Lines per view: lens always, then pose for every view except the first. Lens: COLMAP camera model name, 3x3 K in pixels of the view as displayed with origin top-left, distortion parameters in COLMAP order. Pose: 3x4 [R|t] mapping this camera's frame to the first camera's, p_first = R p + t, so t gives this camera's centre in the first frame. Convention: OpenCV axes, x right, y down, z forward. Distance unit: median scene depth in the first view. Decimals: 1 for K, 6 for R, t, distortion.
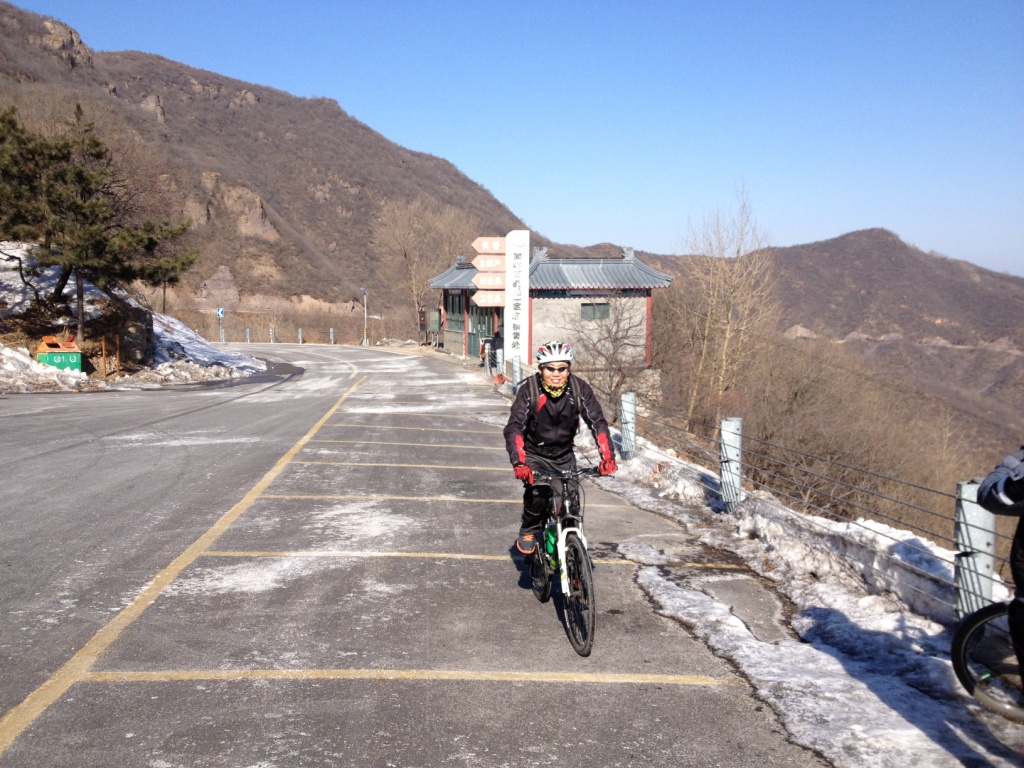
lens RADIAL K [[938.8, 0, 510.1], [0, 938.8, 375.2], [0, 0, 1]] dist [0.107009, -0.254913]
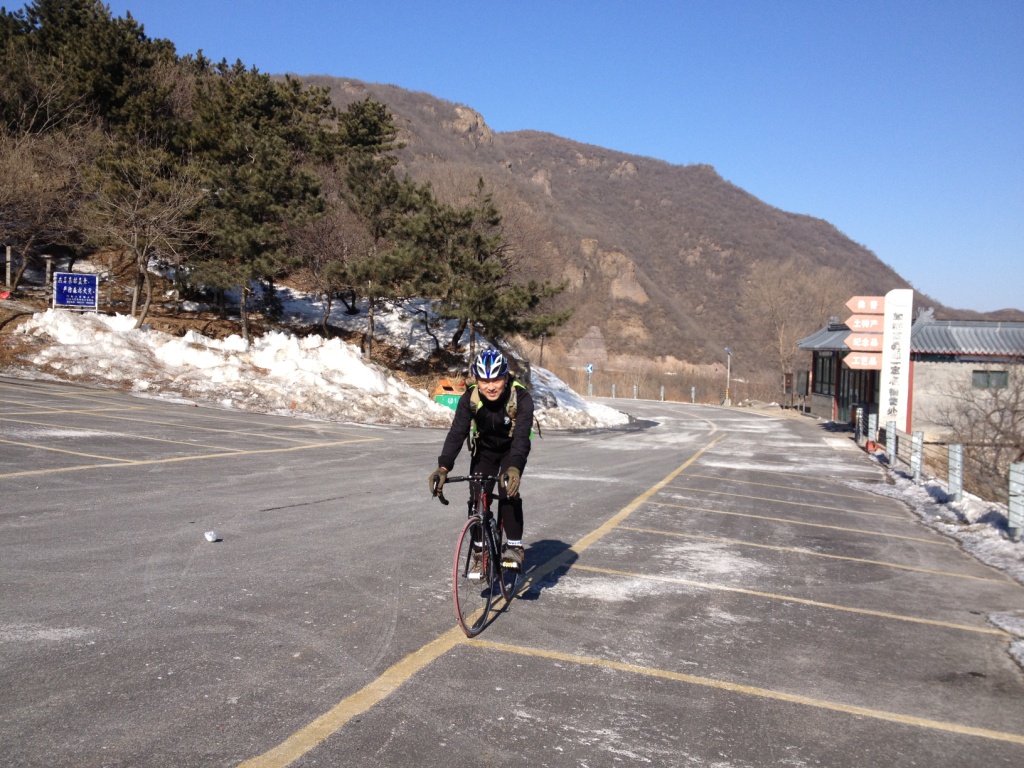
lens RADIAL K [[943.8, 0, 510.6], [0, 943.8, 374.1], [0, 0, 1]] dist [0.166190, -0.332090]
pose [[0.928280, 0.038275, -0.369908, 0.006361], [-0.063792, 0.996334, -0.056992, 0.010026], [0.366371, 0.076502, 0.927319, -0.021674]]
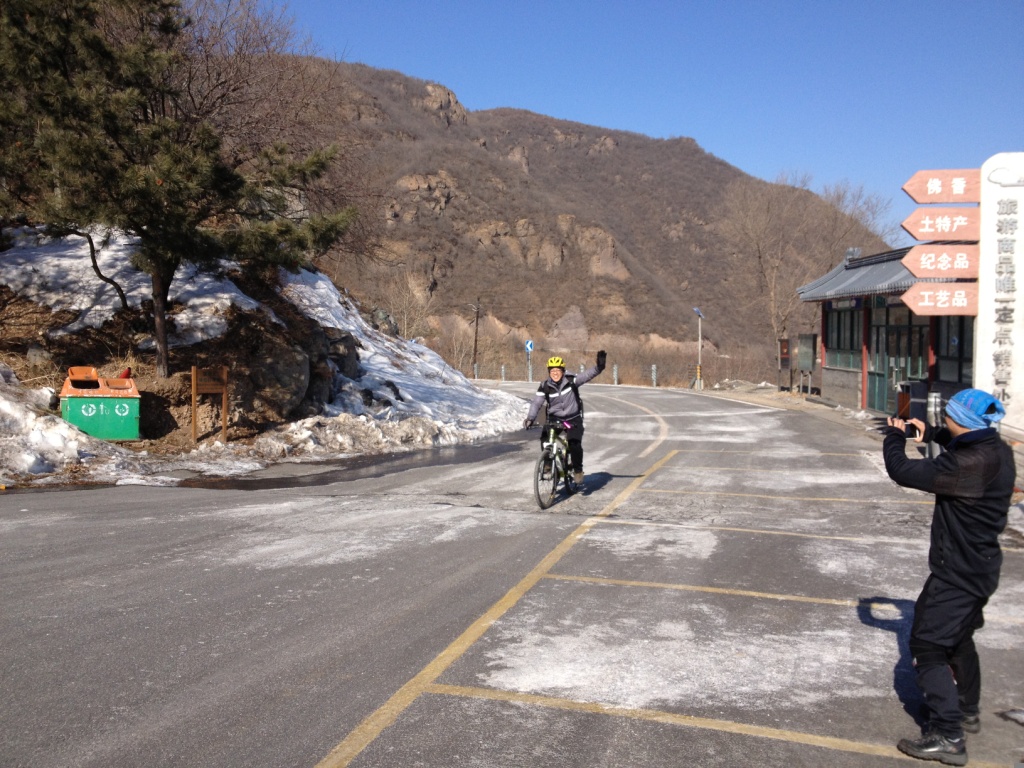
lens RADIAL K [[777.9, 0, 538.3], [0, 777.9, 382.4], [0, 0, 1]] dist [0.090394, -0.140933]
pose [[0.925911, 0.016703, -0.377371, -0.065578], [-0.029684, 0.999150, -0.028608, -0.024541], [0.376573, 0.037691, 0.925620, 0.616851]]
